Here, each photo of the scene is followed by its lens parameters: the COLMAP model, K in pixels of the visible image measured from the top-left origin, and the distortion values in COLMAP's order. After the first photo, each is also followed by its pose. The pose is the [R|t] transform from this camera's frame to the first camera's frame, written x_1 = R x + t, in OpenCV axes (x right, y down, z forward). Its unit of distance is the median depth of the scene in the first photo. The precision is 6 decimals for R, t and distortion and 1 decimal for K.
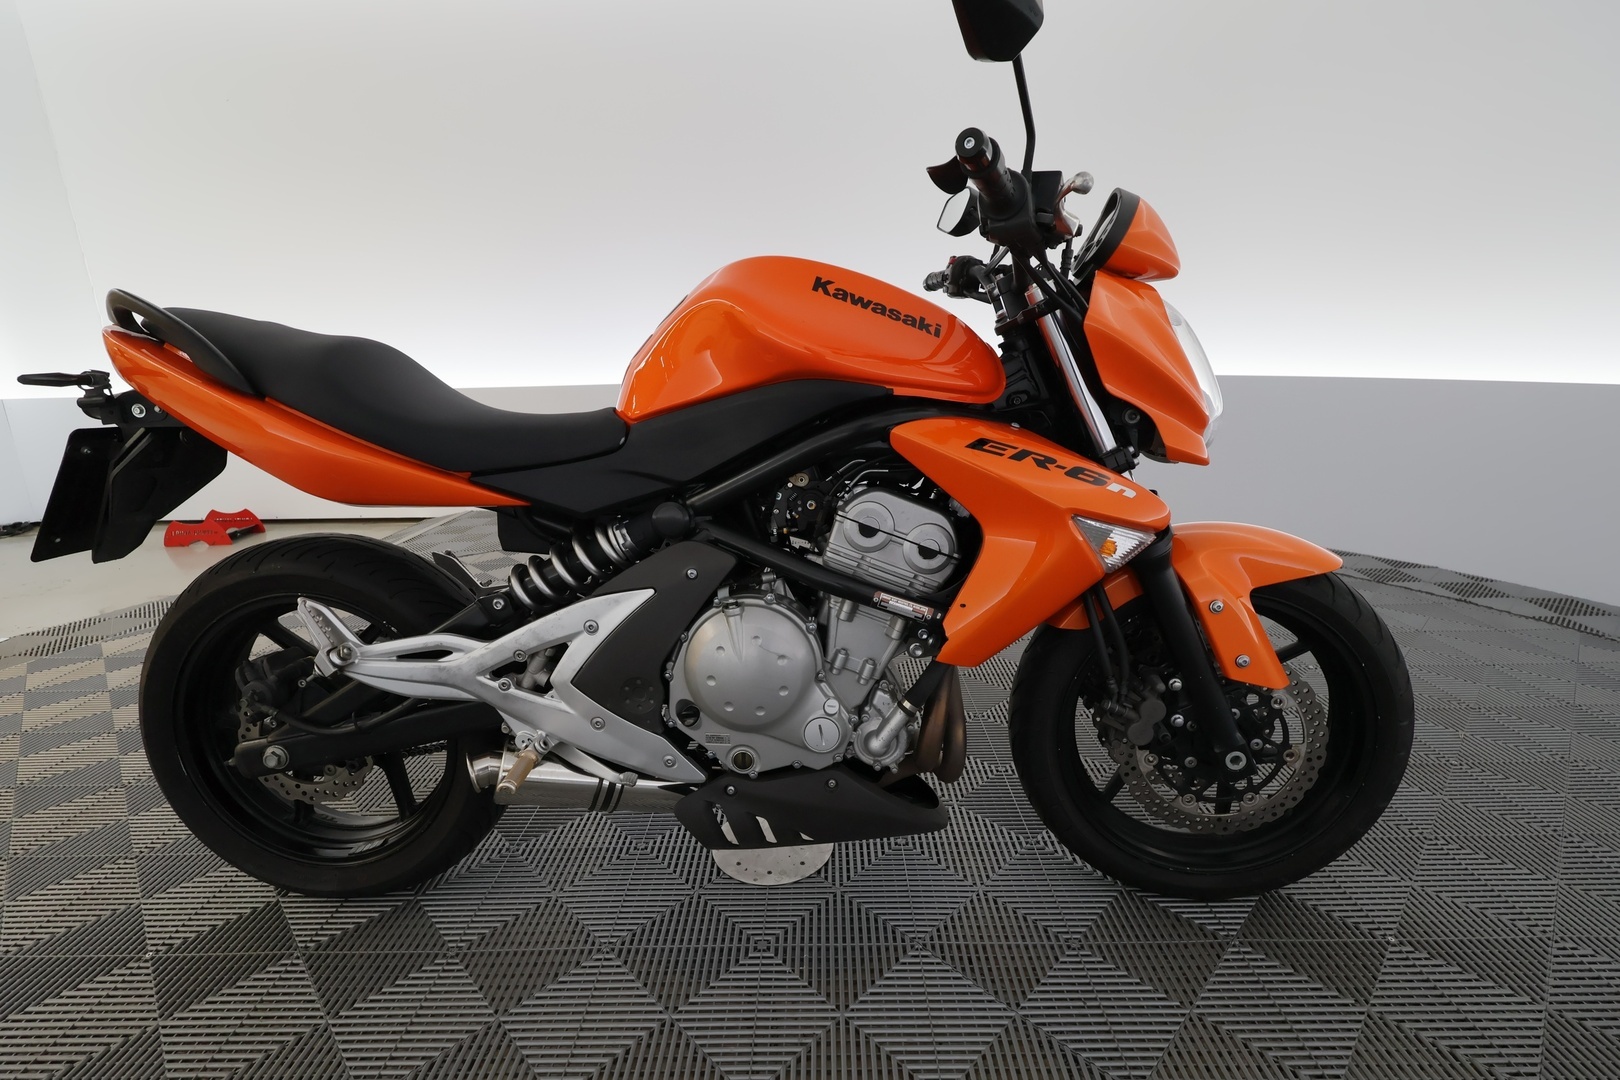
lens RADIAL K [[750.2, 0, 808.7], [0, 750.2, 538.6], [0, 0, 1]] dist [-0.001183, -0.000617]
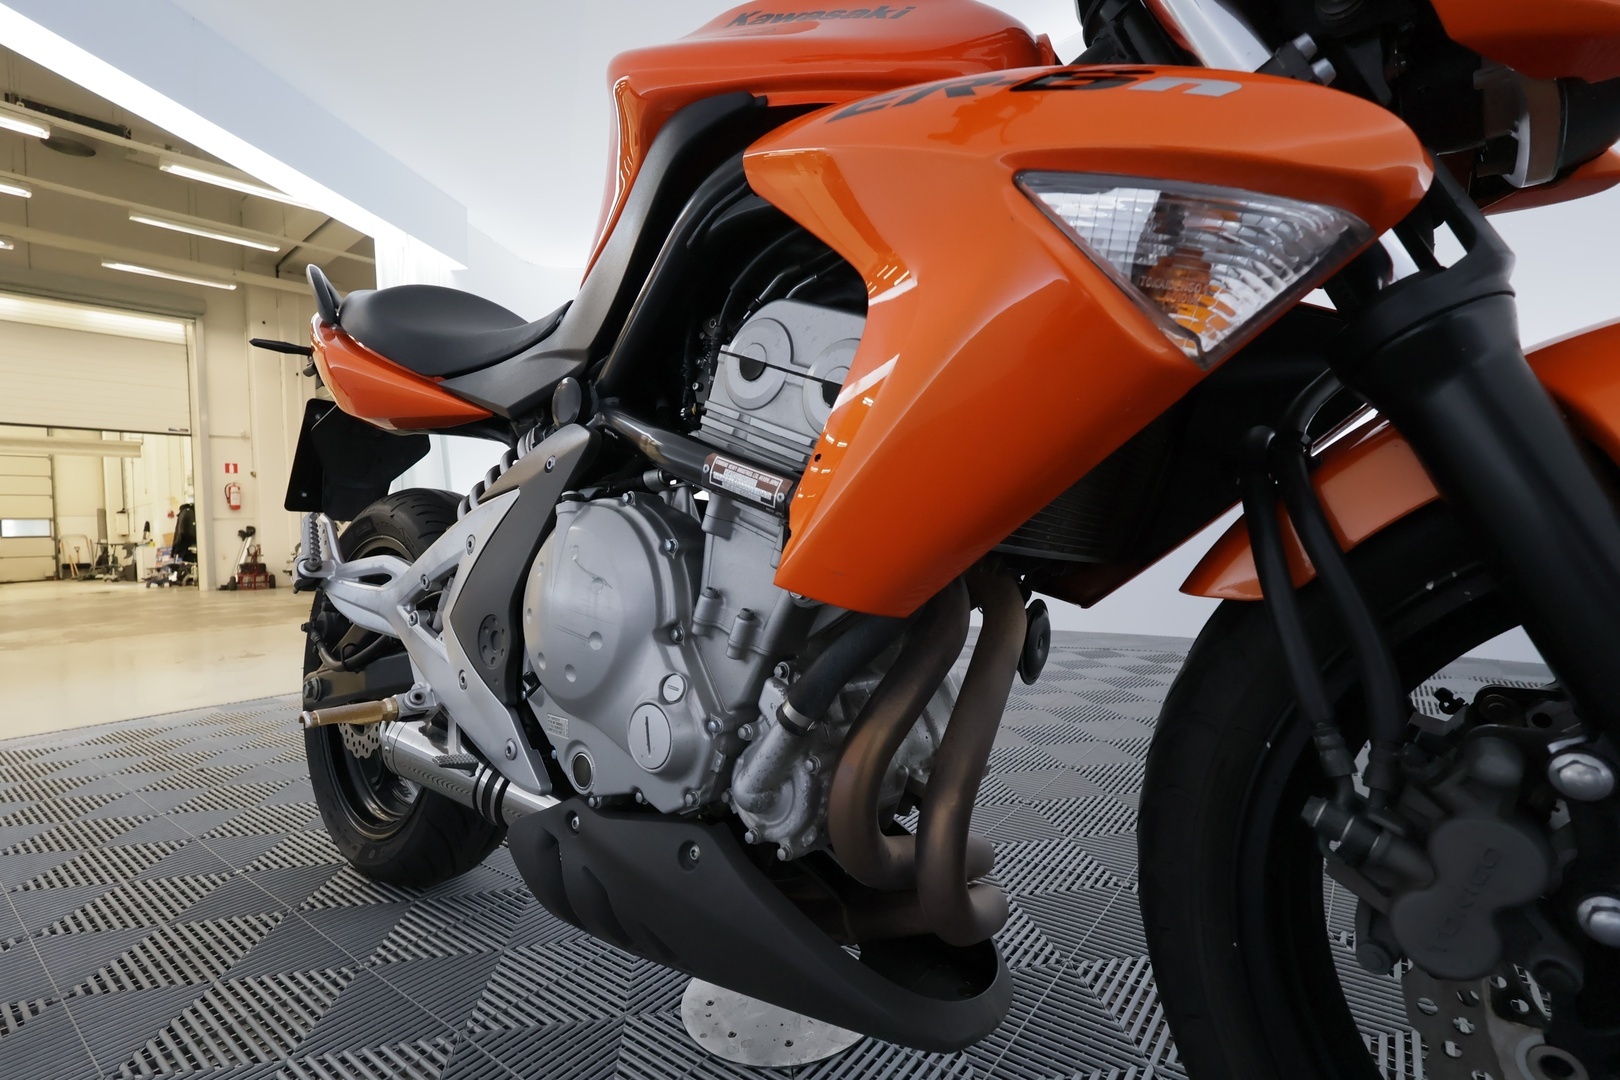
lens RADIAL K [[752.8, 0, 808.6], [0, 752.8, 543.4], [0, 0, 1]] dist [-0.002045, 0.000815]
pose [[0.797422, 0.001989, -0.603419, 0.411430], [-0.135661, 0.974986, -0.176062, 0.190769], [0.587975, 0.222256, 0.777745, 0.568876]]
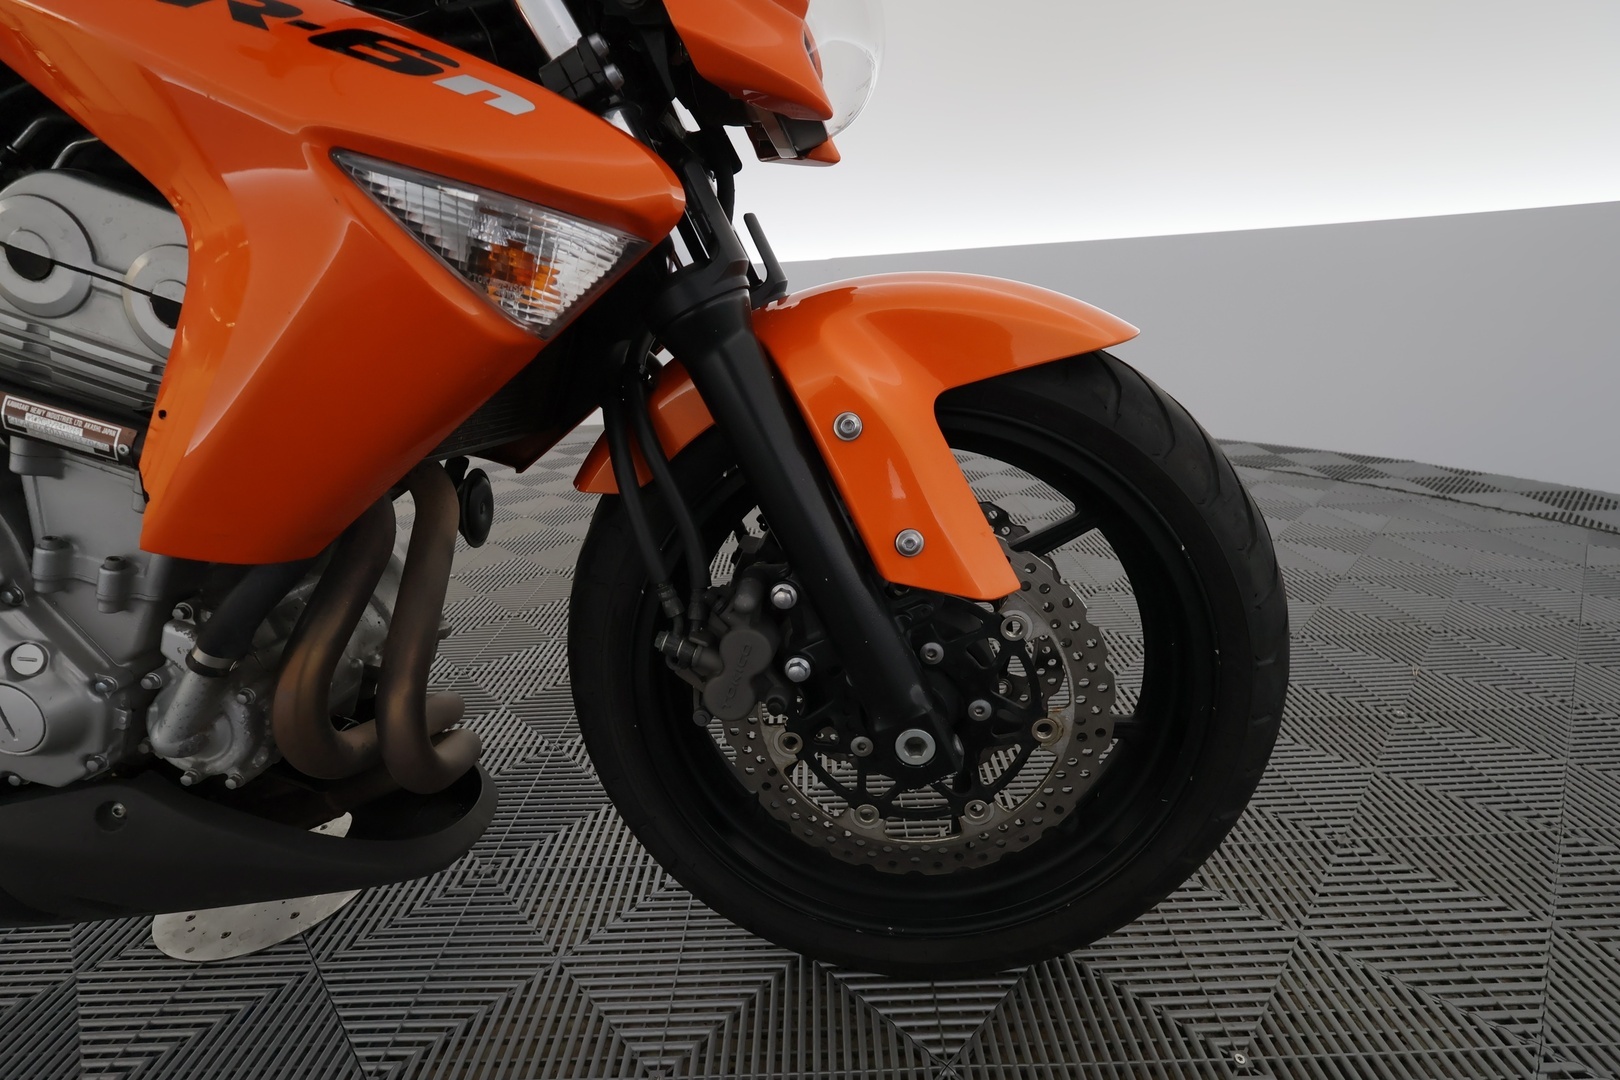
lens RADIAL K [[748.8, 0, 815.7], [0, 748.8, 542.7], [0, 0, 1]] dist [-0.000478, -0.000372]
pose [[0.999682, -0.024847, 0.004353, 0.488490], [0.024438, 0.996730, 0.077014, 0.118722], [-0.006252, -0.076883, 0.997020, 0.502367]]
